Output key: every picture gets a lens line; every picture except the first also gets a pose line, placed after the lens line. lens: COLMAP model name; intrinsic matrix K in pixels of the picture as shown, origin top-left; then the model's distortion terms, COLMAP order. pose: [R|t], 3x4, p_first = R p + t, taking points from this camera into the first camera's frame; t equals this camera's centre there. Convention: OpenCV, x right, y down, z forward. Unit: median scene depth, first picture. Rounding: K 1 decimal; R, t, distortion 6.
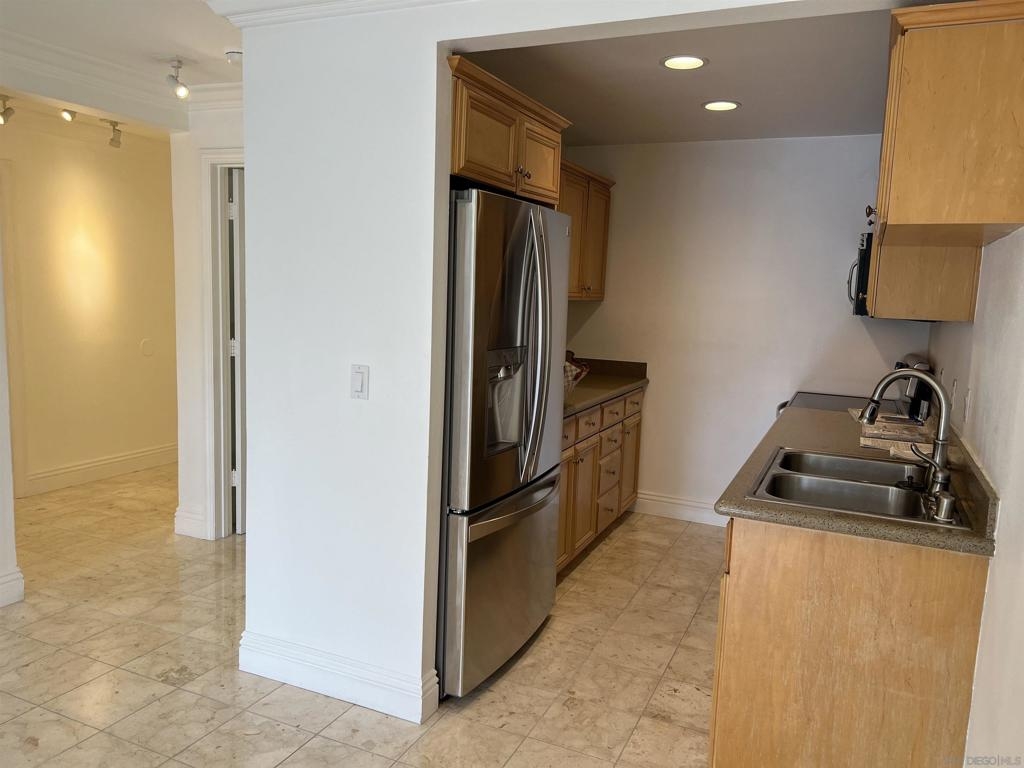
lens RADIAL K [[770.3, 0, 513.3], [0, 770.3, 388.9], [0, 0, 1]] dist [0.046073, -0.042247]
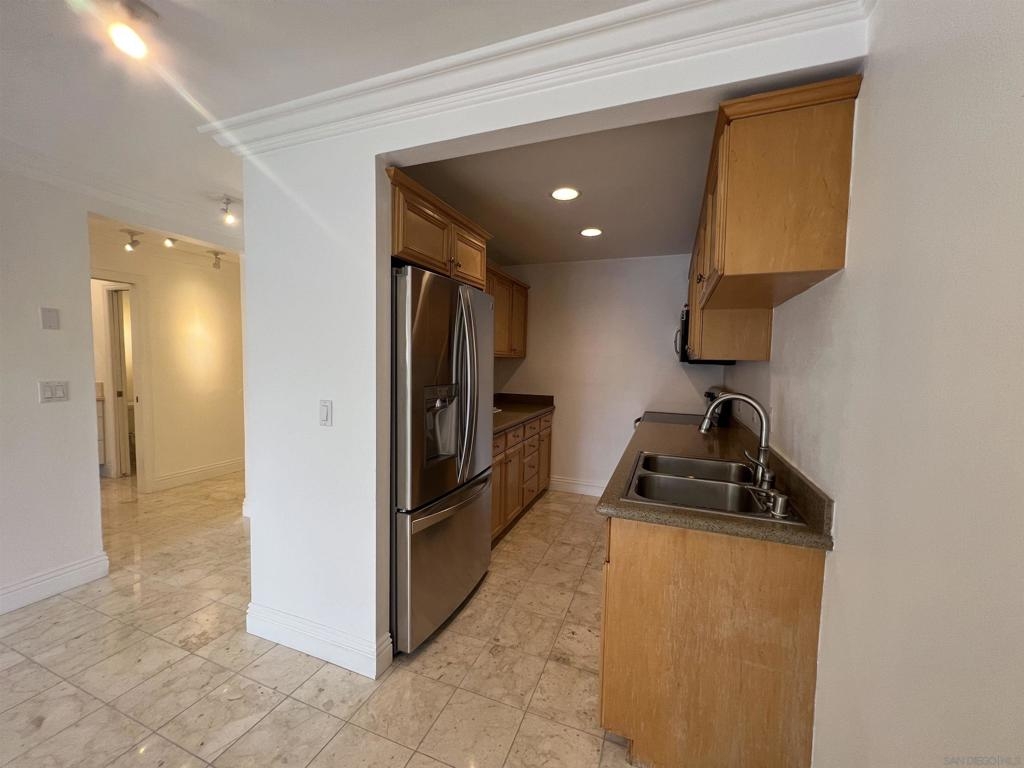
lens RADIAL K [[409.7, 0, 509.7], [0, 409.7, 386.2], [0, 0, 1]] dist [-0.002619, 0.000260]
pose [[0.998631, -0.021574, 0.047641, 0.076754], [0.024621, 0.997625, -0.064324, -0.002077], [-0.046141, 0.065409, 0.996791, 0.274856]]
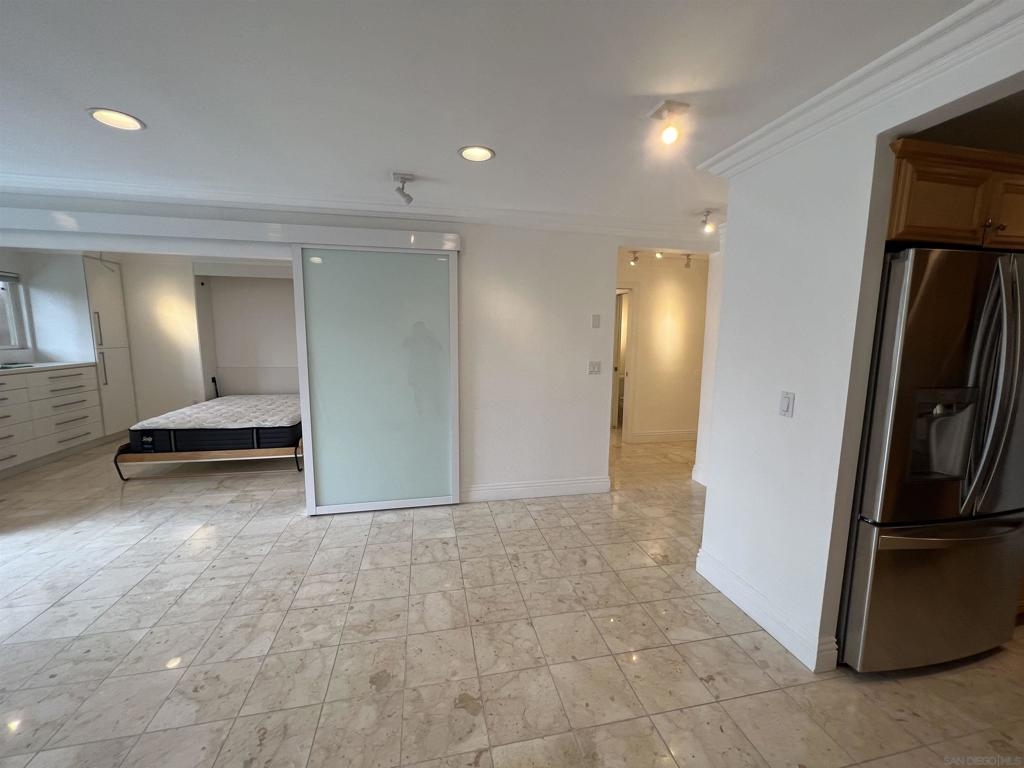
lens RADIAL K [[409.7, 0, 511.4], [0, 409.7, 386.4], [0, 0, 1]] dist [-0.002619, 0.000260]
pose [[0.594121, 0.071148, -0.801223, 0.089089], [-0.092457, 0.995519, 0.019842, -0.009624], [0.799044, 0.062290, 0.598037, 0.154011]]
